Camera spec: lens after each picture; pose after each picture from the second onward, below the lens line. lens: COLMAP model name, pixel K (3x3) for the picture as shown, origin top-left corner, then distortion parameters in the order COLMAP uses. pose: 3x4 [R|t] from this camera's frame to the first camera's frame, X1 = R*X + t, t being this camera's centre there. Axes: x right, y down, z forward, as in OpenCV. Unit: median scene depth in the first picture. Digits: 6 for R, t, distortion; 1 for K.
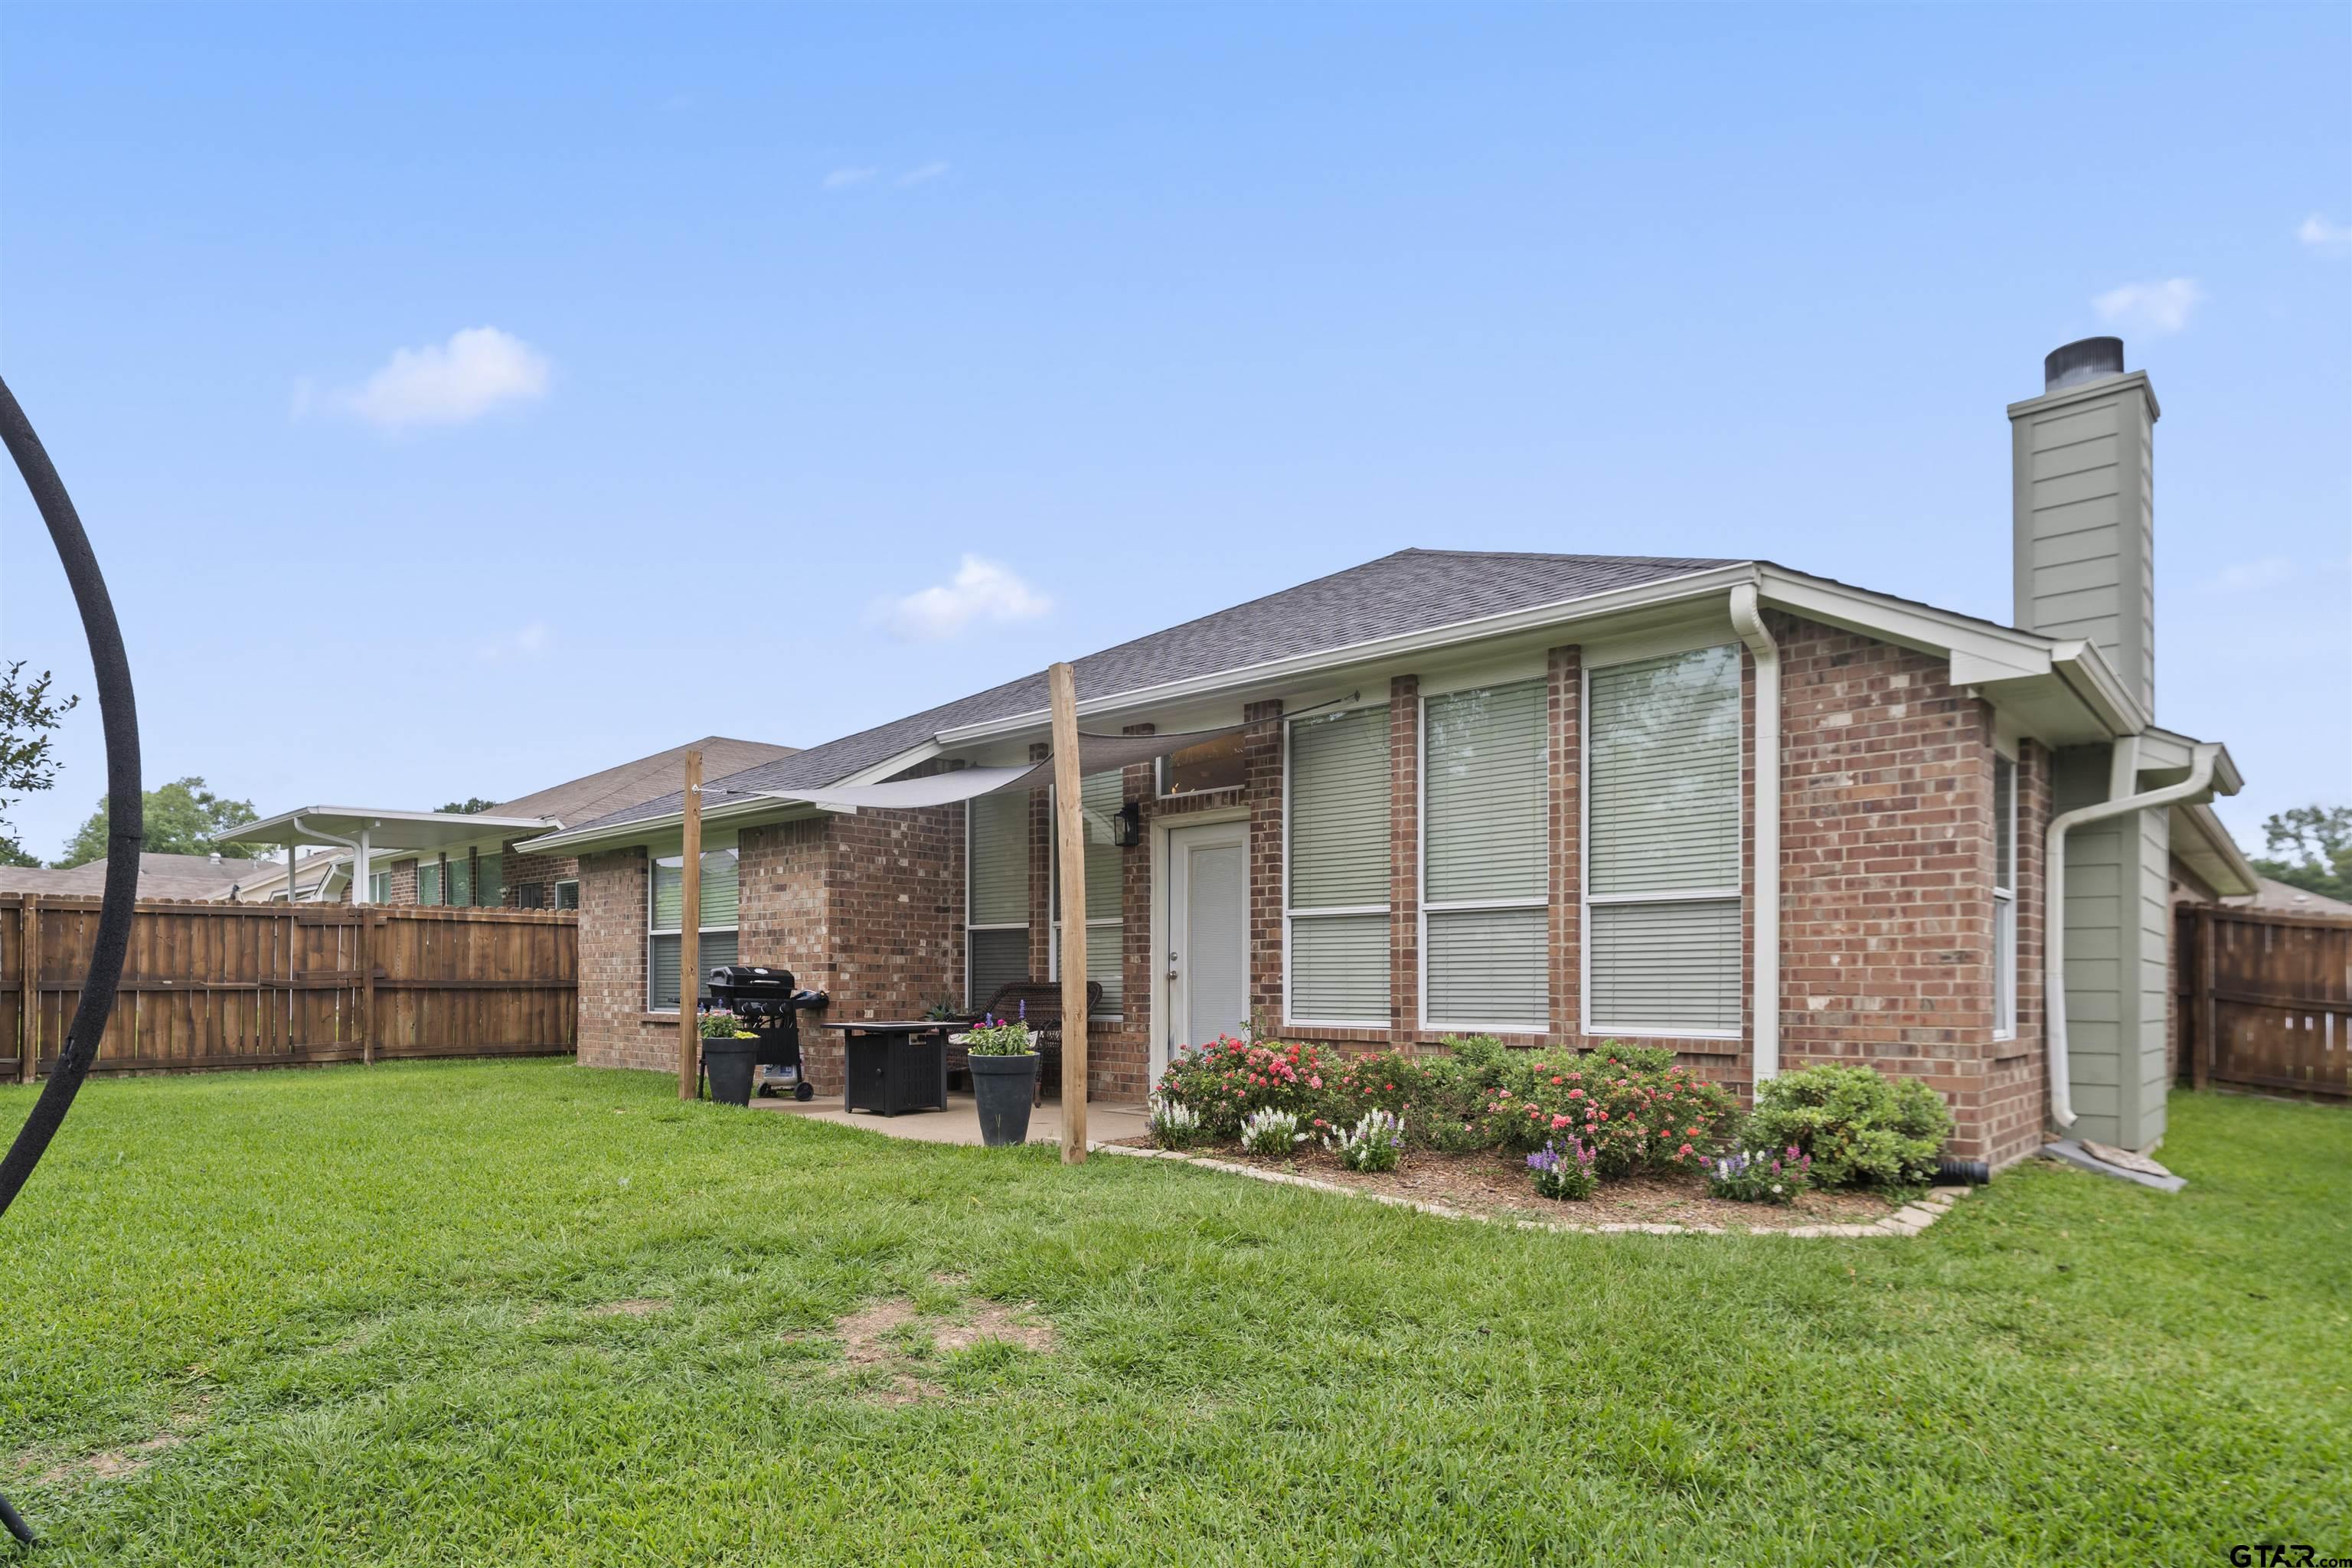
lens RADIAL K [[1281.1, 0, 1185.8], [0, 1281.1, 961.6], [0, 0, 1]] dist [-0.001046, -0.000836]
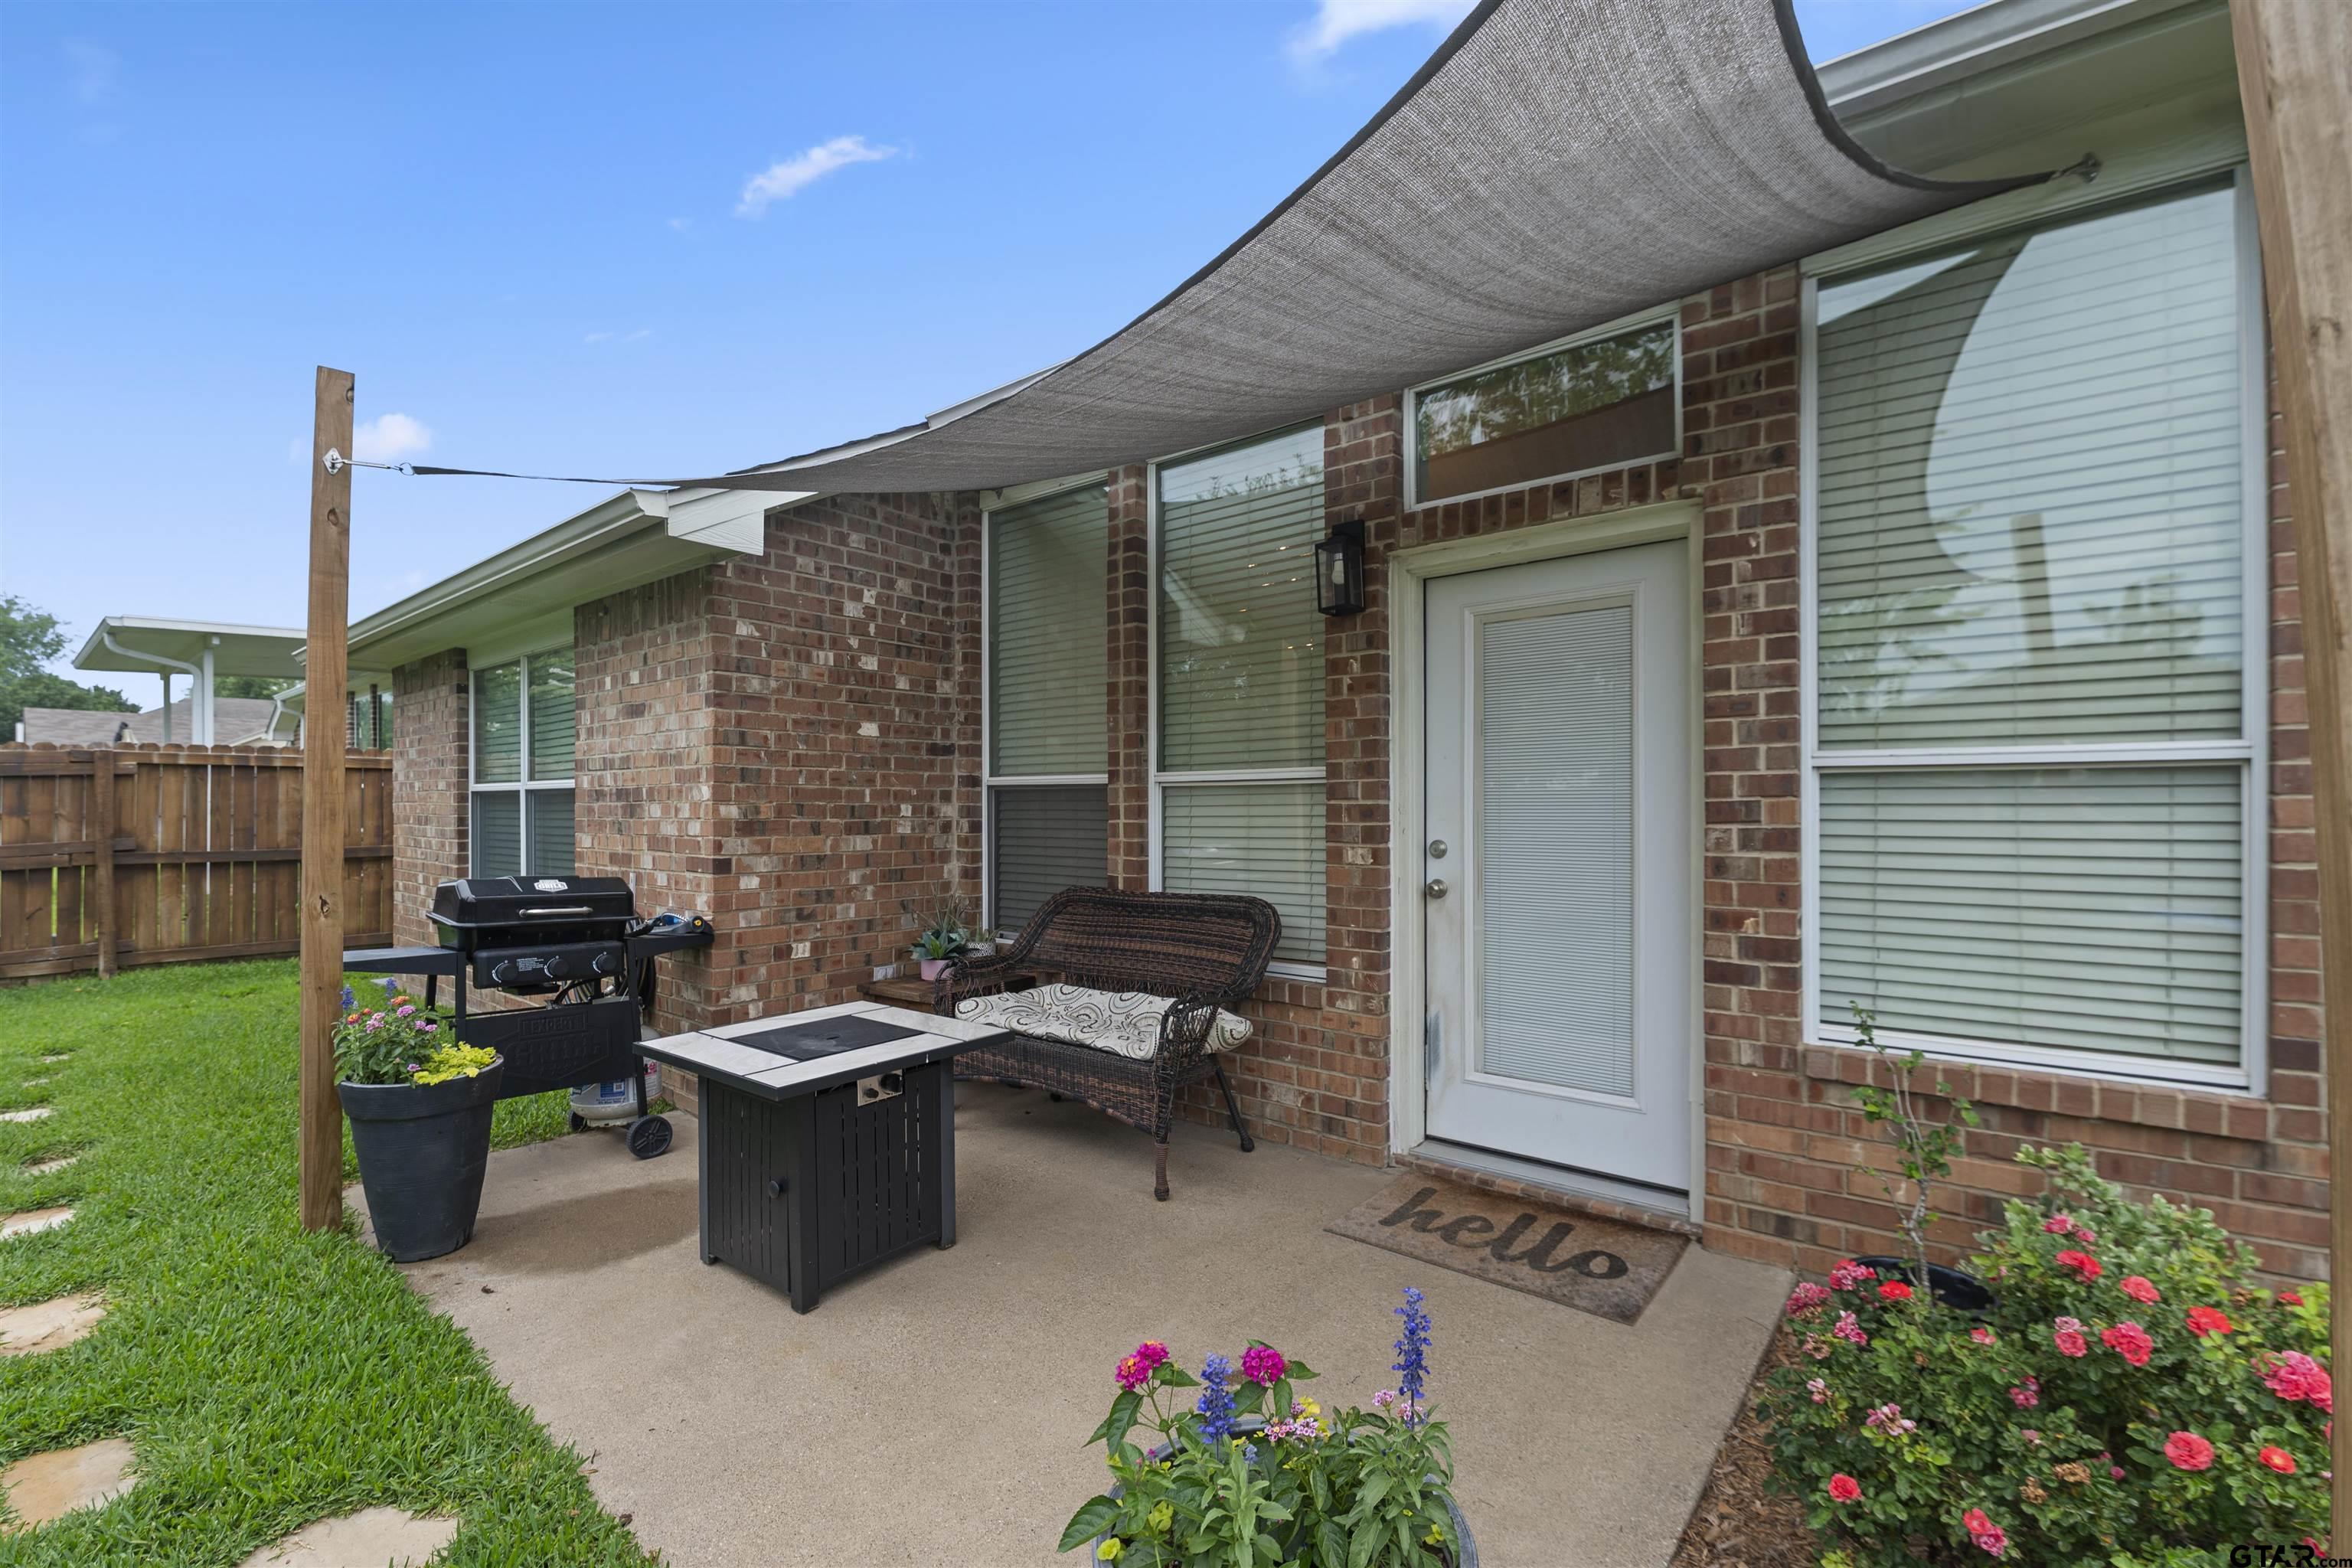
lens RADIAL K [[1009.5, 0, 1176.0], [0, 1009.5, 784.0], [0, 0, 1]] dist [-0.021120, -0.000121]
pose [[0.999162, -0.004881, 0.040630, -0.110047], [0.004934, 0.999987, -0.001210, -0.025635], [-0.040623, 0.001409, 0.999174, 0.579809]]
